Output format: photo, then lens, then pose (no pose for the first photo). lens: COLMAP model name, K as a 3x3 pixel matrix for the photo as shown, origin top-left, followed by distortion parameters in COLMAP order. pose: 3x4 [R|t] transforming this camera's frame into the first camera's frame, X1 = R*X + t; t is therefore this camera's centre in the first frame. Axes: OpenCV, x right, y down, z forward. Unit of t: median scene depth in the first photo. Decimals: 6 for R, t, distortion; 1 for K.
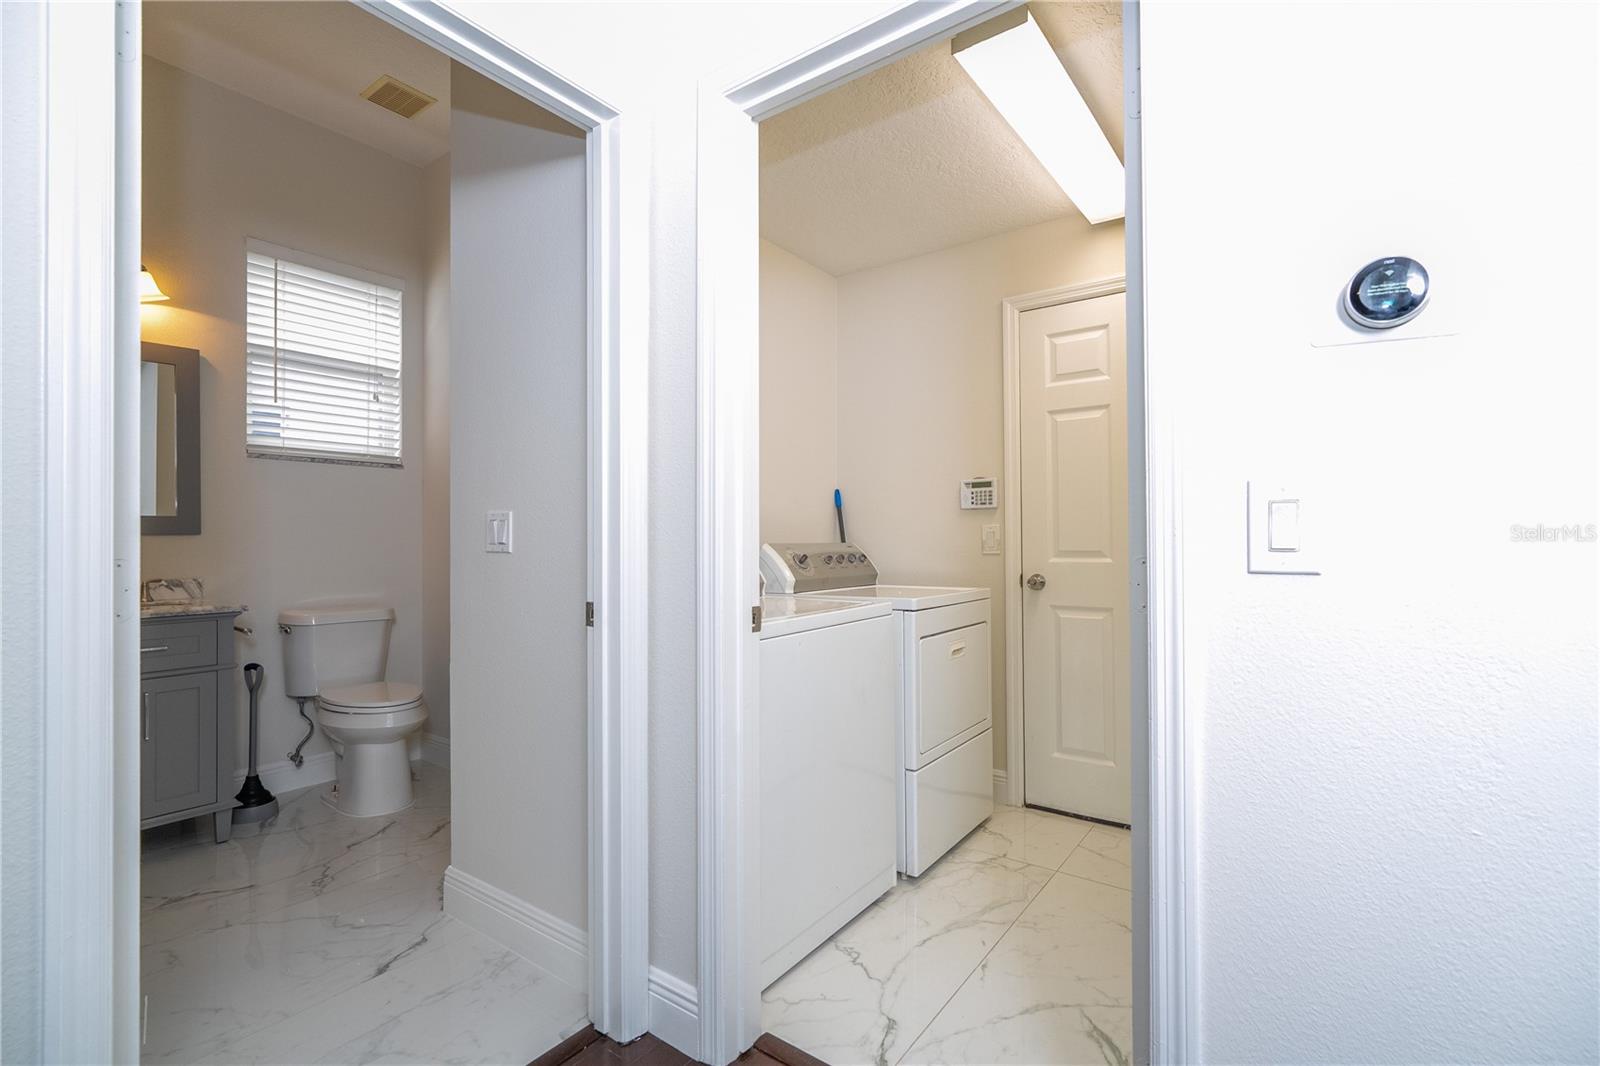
lens RADIAL K [[730.4, 0, 803.7], [0, 730.4, 530.4], [0, 0, 1]] dist [0.002844, 0.000220]
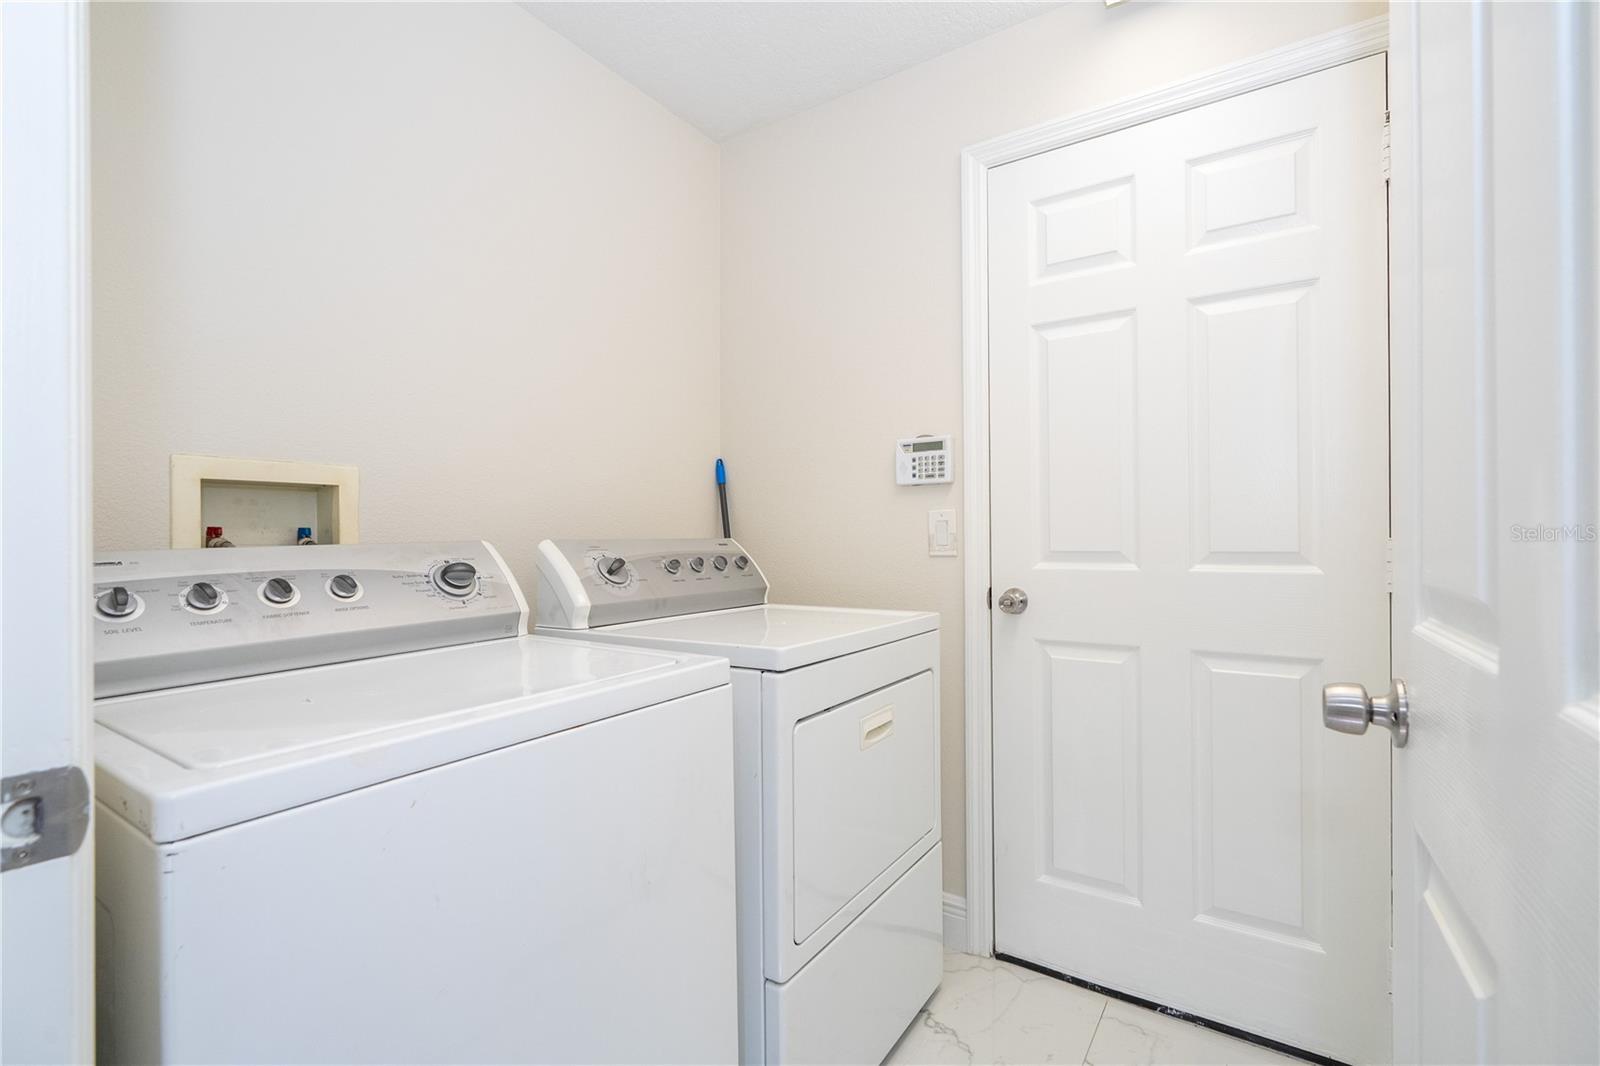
lens RADIAL K [[713.4, 0, 808.4], [0, 713.4, 534.2], [0, 0, 1]] dist [0.000397, 0.000523]
pose [[0.999103, -0.000880, 0.042327, 0.119518], [0.000380, 0.999930, 0.011810, 0.006569], [-0.042334, -0.011783, 0.999034, 0.404949]]
